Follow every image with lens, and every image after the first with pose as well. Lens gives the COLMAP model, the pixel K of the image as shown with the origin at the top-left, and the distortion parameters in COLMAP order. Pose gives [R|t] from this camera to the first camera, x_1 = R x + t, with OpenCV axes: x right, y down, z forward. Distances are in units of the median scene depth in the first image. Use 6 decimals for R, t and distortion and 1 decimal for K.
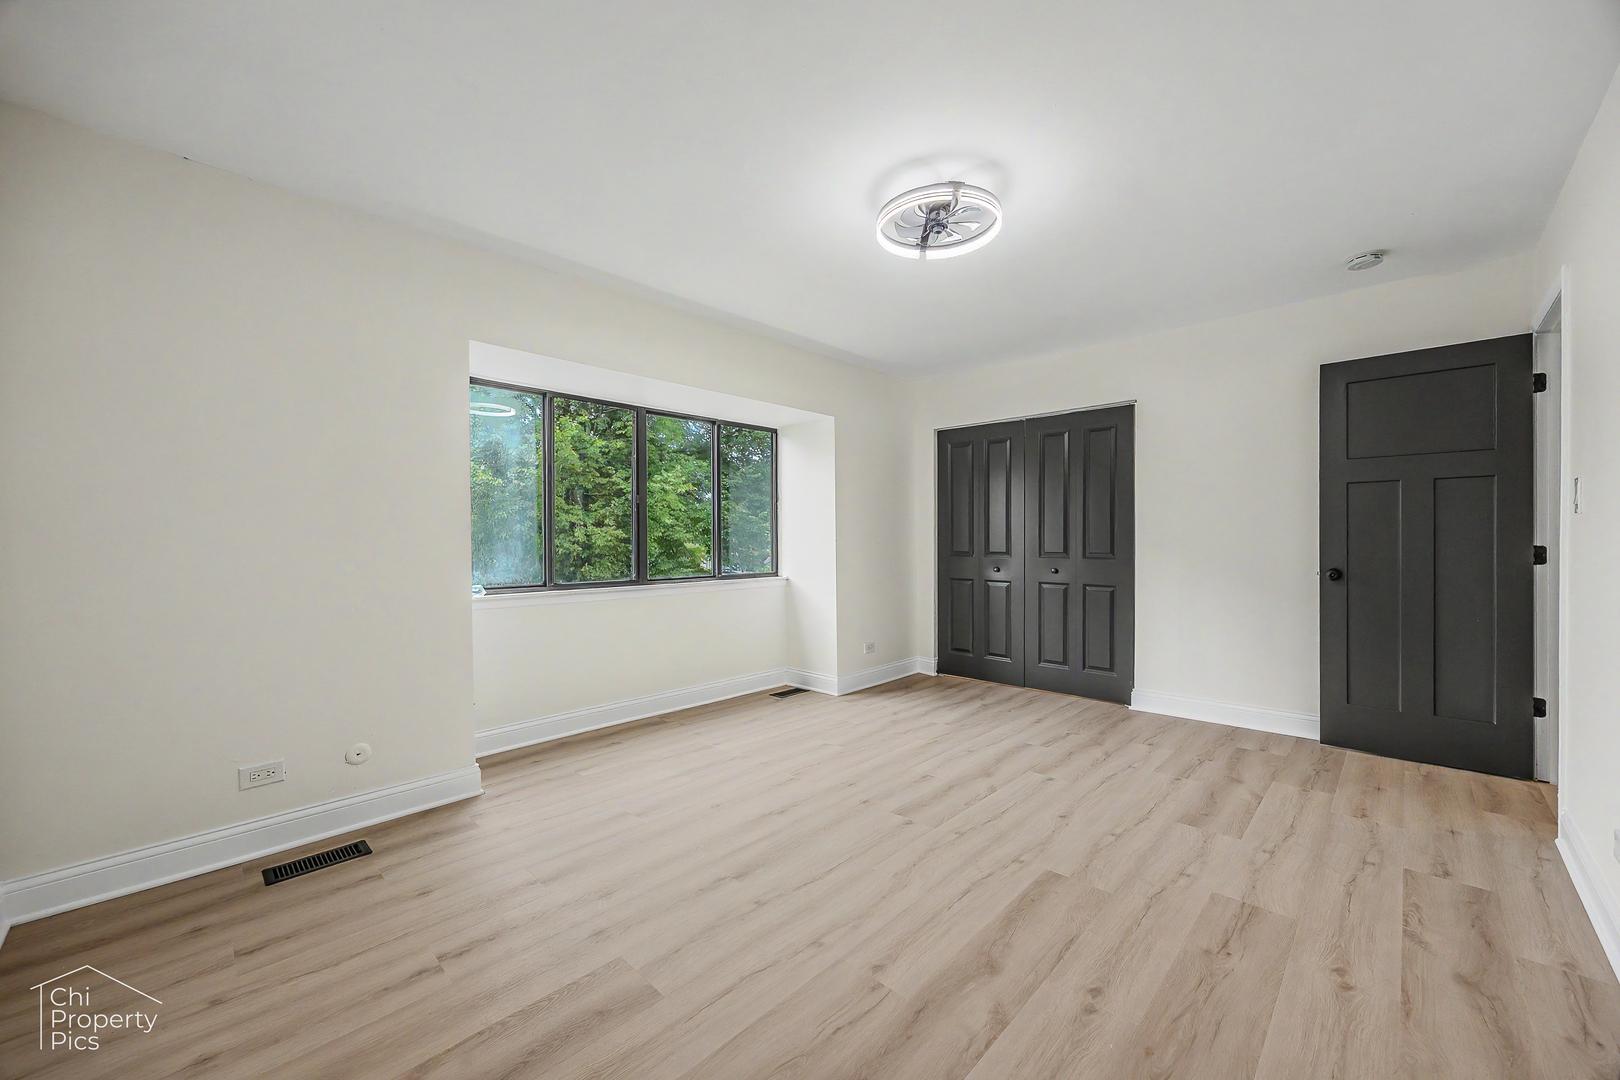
lens RADIAL K [[627.2, 0, 818.3], [0, 627.2, 536.3], [0, 0, 1]] dist [0.000036, -0.000123]
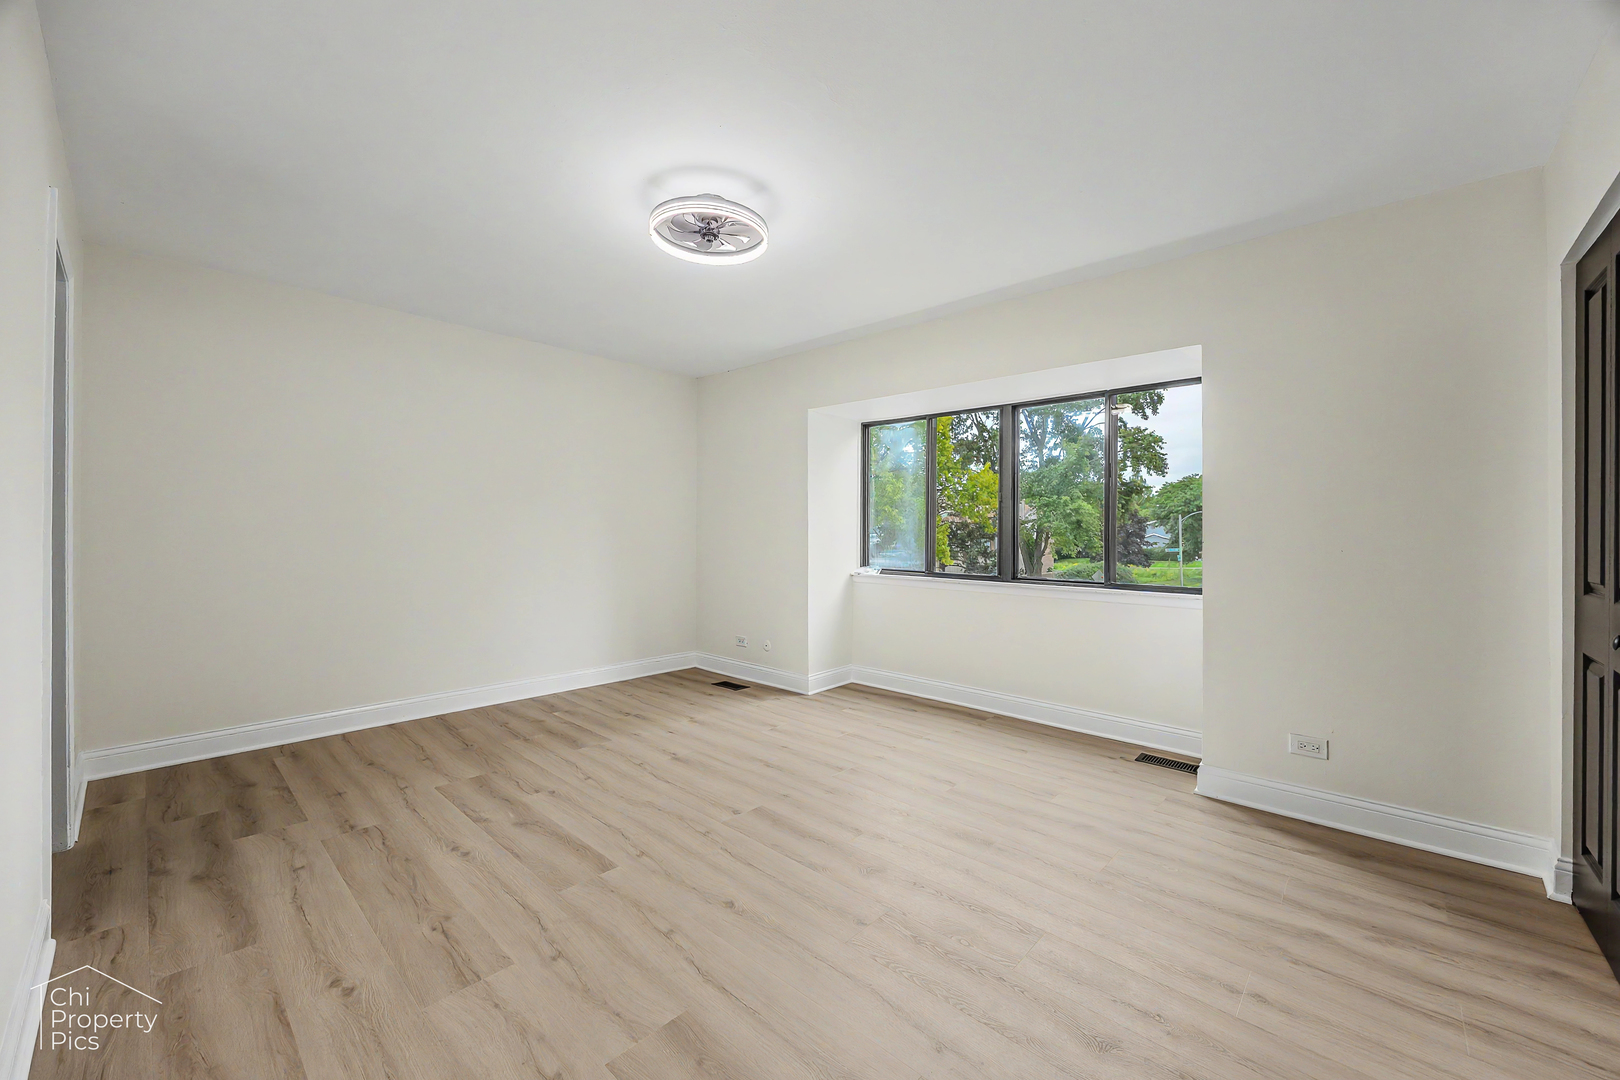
lens RADIAL K [[627.2, 0, 811.7], [0, 627.2, 534.6], [0, 0, 1]] dist [0.000036, -0.000123]
pose [[0.006986, 0.007461, -0.999948, 1.281611], [-0.002063, 0.999970, 0.007446, -0.009582], [0.999973, 0.002011, 0.007002, 1.217287]]
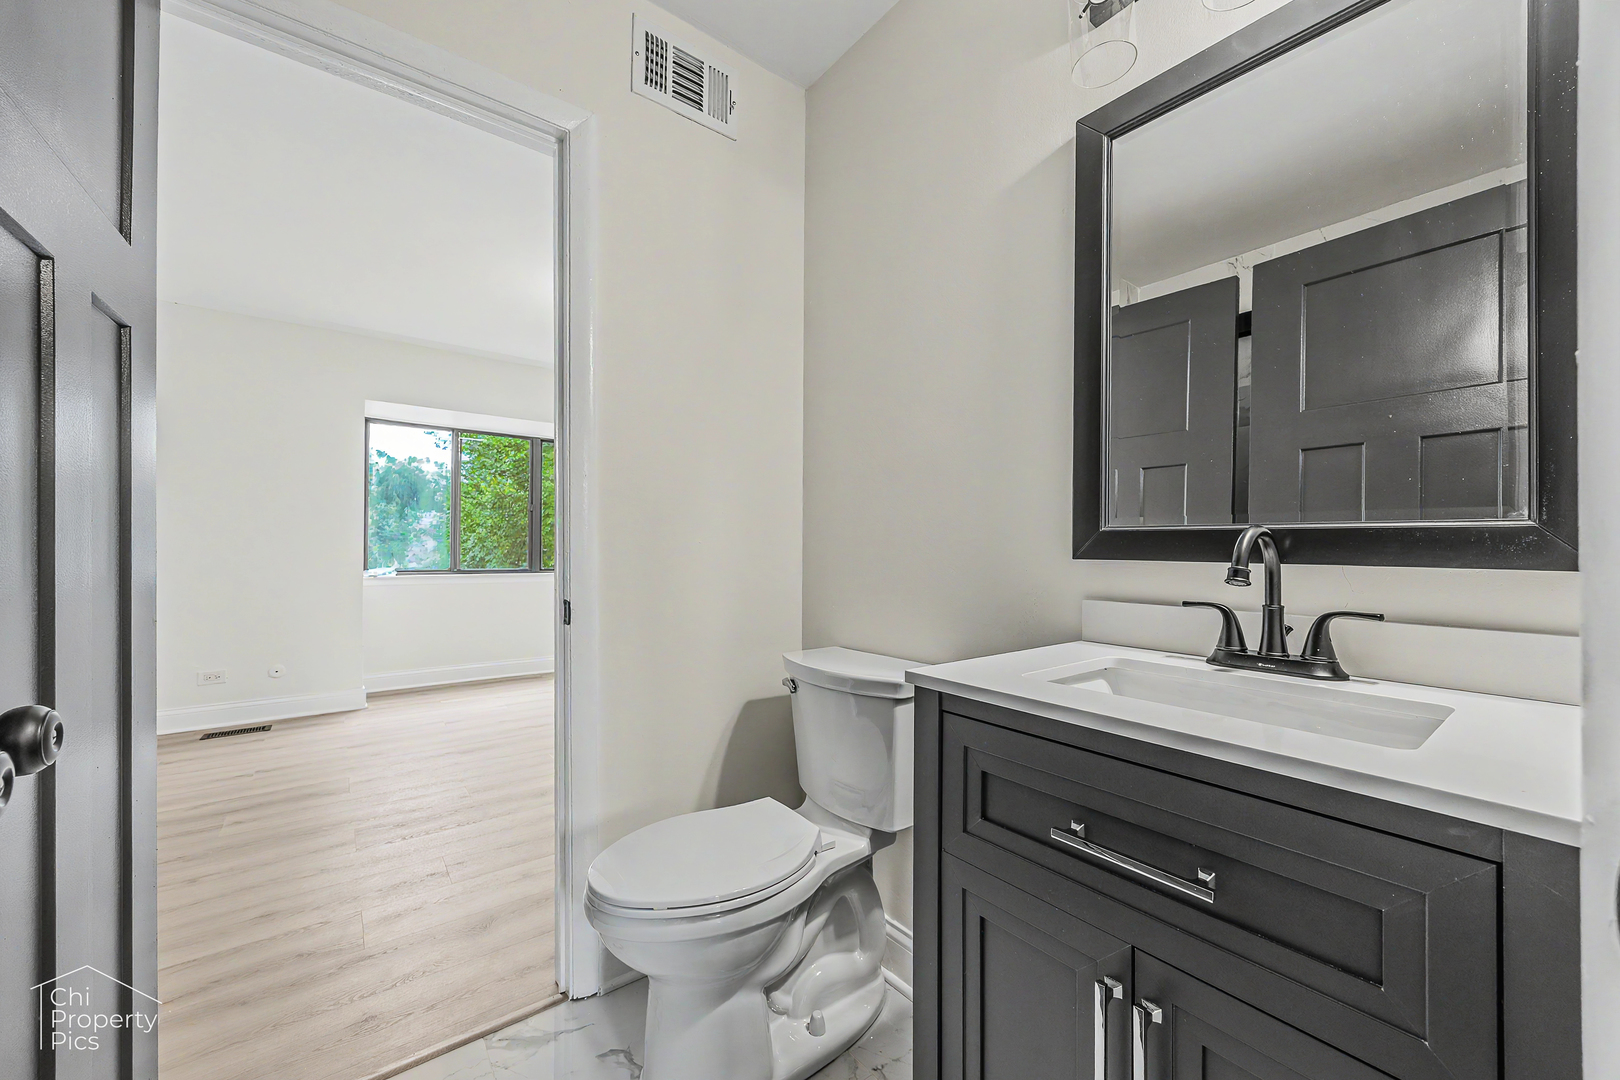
lens RADIAL K [[627.2, 0, 819.9], [0, 627.2, 540.1], [0, 0, 1]] dist [0.000036, -0.000123]
pose [[0.989889, 0.009512, -0.141528, 0.877957], [-0.010517, 0.999924, -0.006361, 0.019683], [0.141457, 0.007785, 0.989914, -0.375358]]
